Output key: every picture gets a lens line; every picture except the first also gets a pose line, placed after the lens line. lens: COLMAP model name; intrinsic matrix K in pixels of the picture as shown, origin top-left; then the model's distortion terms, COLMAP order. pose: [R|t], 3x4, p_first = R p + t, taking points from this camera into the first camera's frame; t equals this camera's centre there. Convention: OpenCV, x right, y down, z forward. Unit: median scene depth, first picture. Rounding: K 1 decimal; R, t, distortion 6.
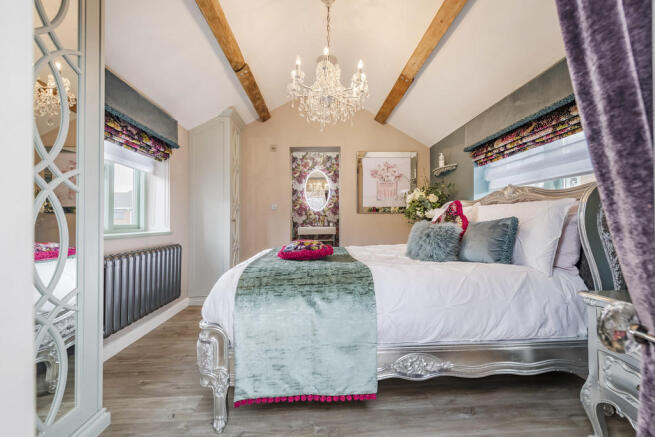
lens RADIAL K [[256.7, 0, 327.7], [0, 256.7, 217.8], [0, 0, 1]] dist [0.011315, -0.000813]
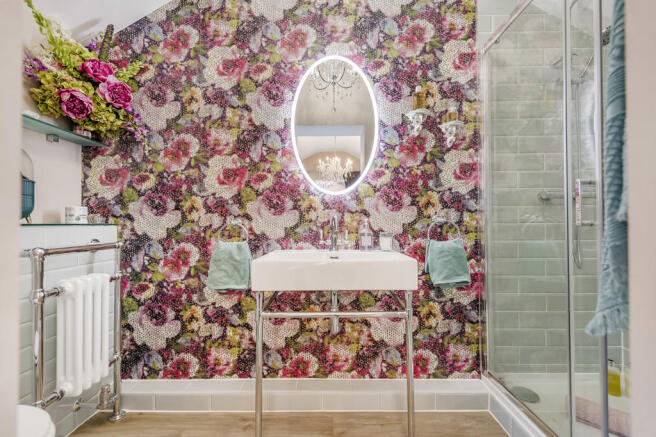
lens RADIAL K [[257.0, 0, 327.9], [0, 257.0, 221.0], [0, 0, 1]] dist [0.011315, -0.000813]
pose [[0.994236, -0.000006, 0.107211, -0.080263], [0.000153, 0.999999, -0.001363, 0.002444], [-0.107211, 0.001372, 0.994235, 0.701902]]
